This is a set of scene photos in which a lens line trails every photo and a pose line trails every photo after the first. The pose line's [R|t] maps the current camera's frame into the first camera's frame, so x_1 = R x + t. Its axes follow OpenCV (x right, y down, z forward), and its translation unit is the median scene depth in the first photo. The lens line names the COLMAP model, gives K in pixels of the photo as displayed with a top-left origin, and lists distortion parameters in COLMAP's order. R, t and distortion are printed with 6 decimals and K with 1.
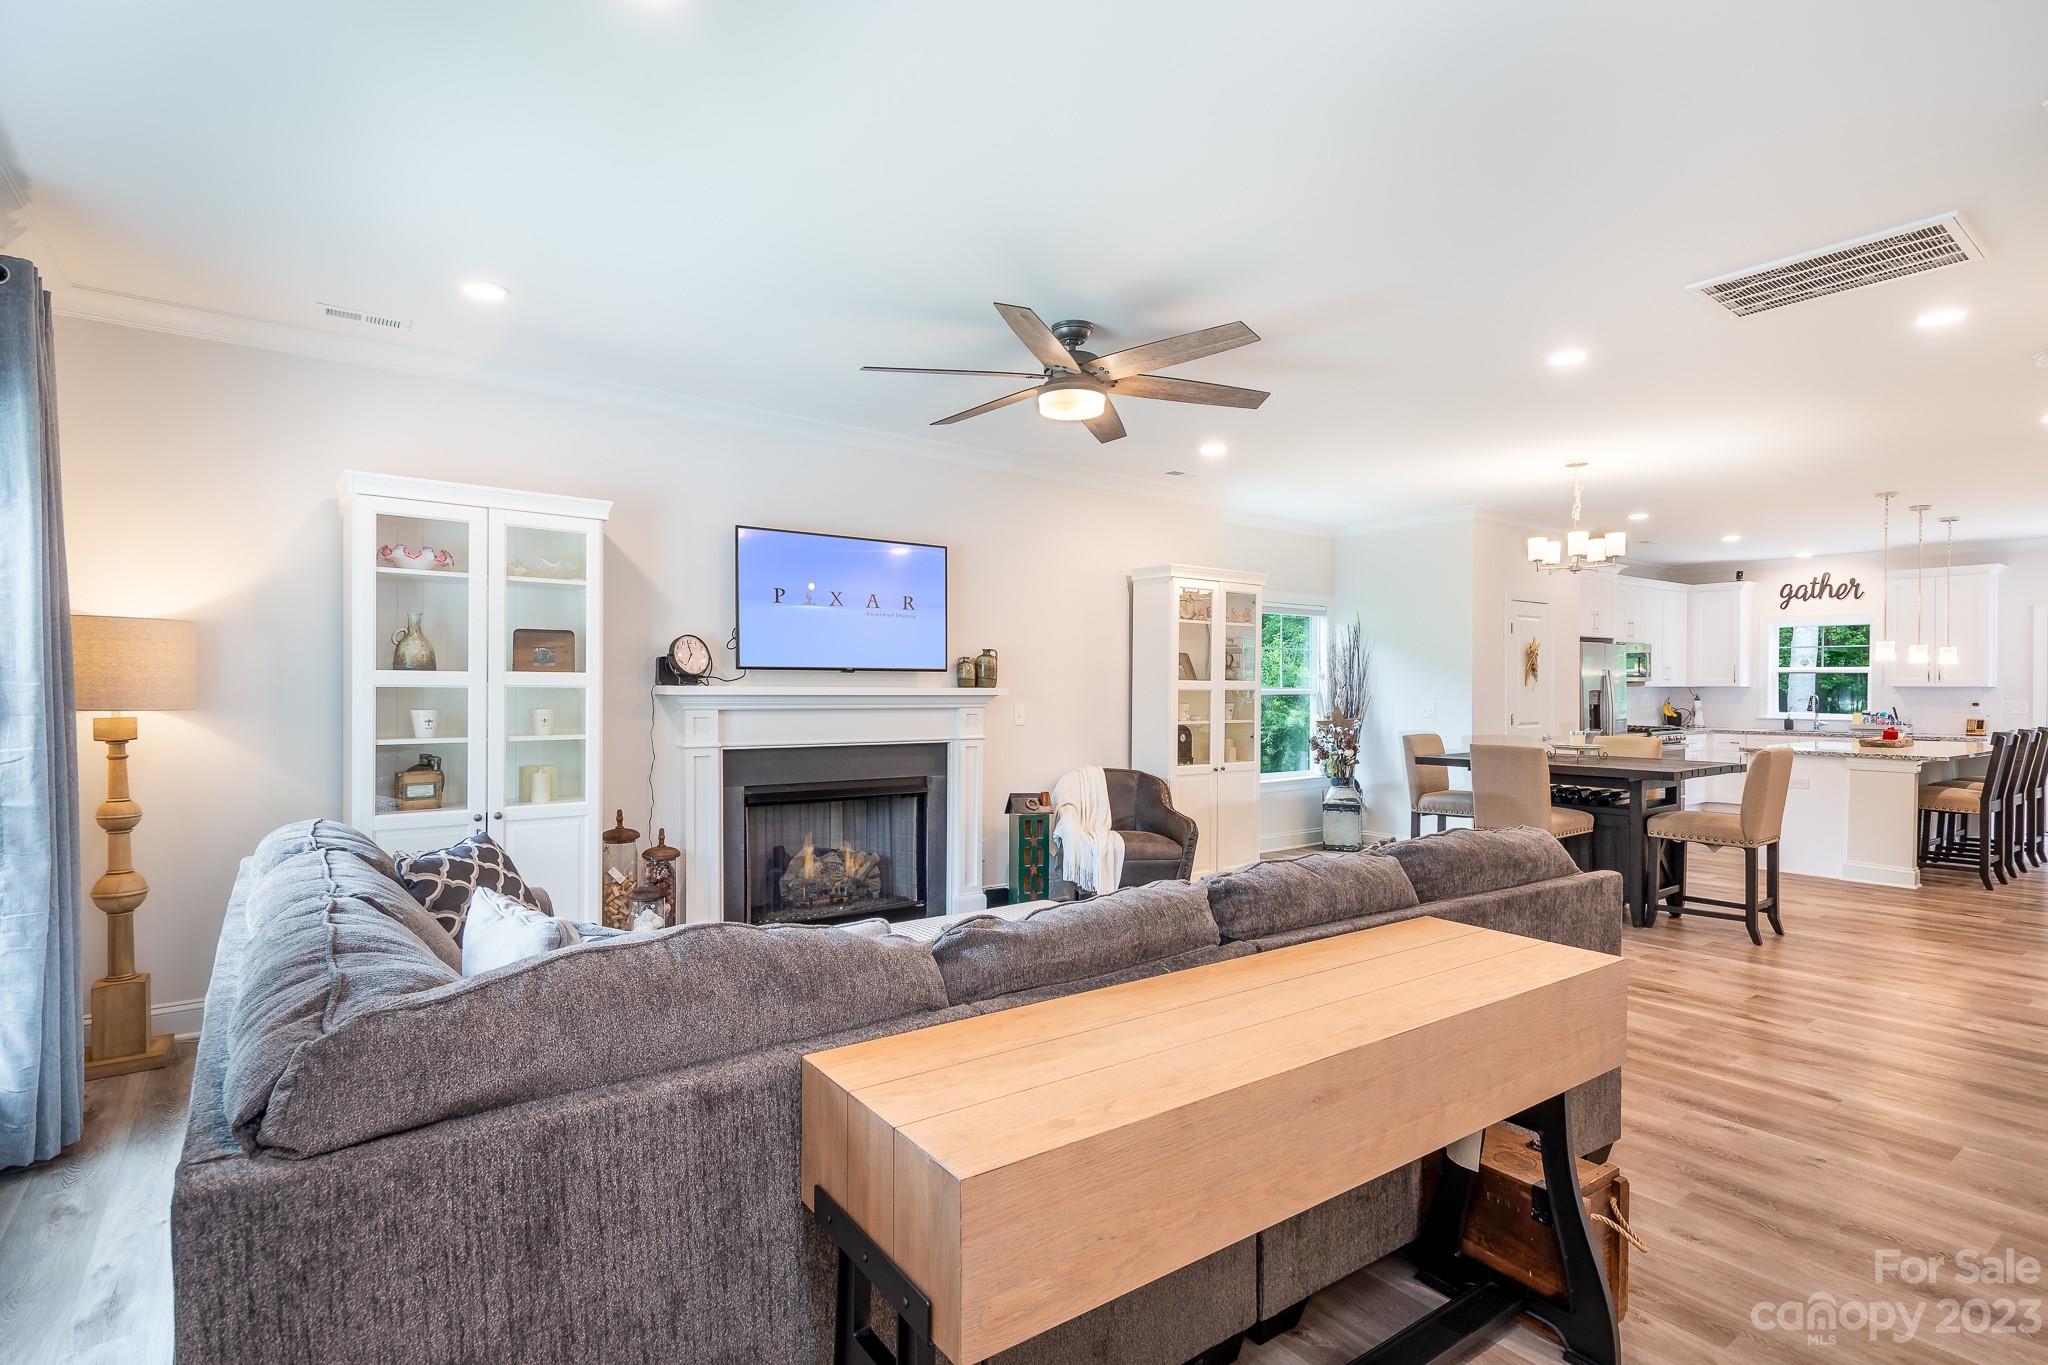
lens RADIAL K [[992.0, 0, 1026.2], [0, 992.0, 694.7], [0, 0, 1]] dist [0.001556, -0.001197]
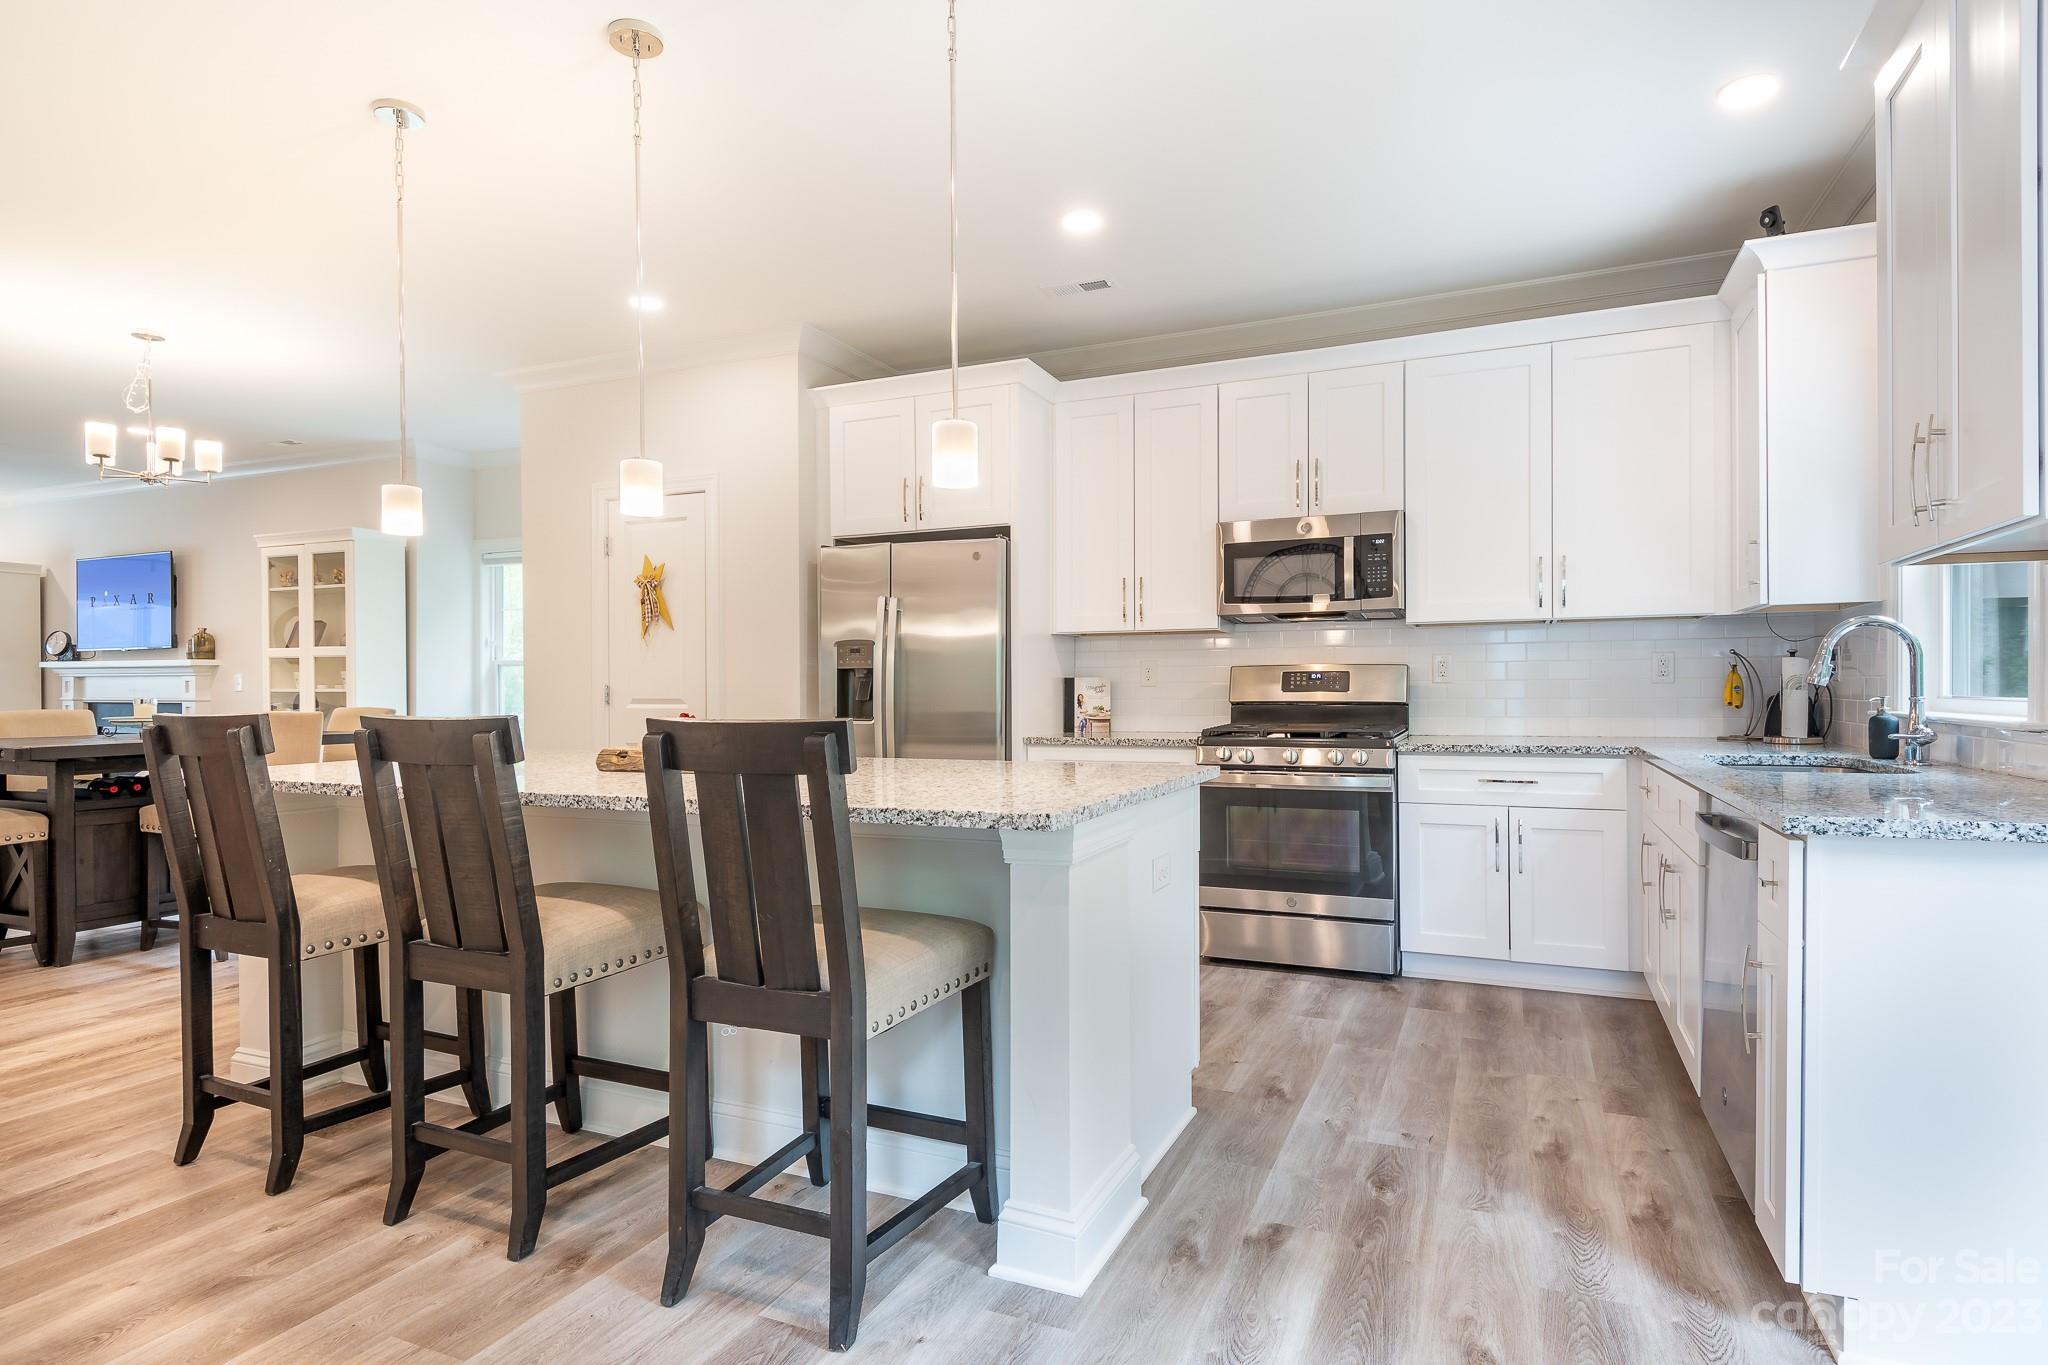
lens RADIAL K [[1090.7, 0, 1016.3], [0, 1090.7, 686.9], [0, 0, 1]] dist [0.032900, 0.000424]
pose [[0.478036, -0.009148, -0.878293, 1.164227], [-0.004016, 0.999913, -0.012601, 0.028434], [0.878331, 0.009550, 0.477957, 0.854644]]
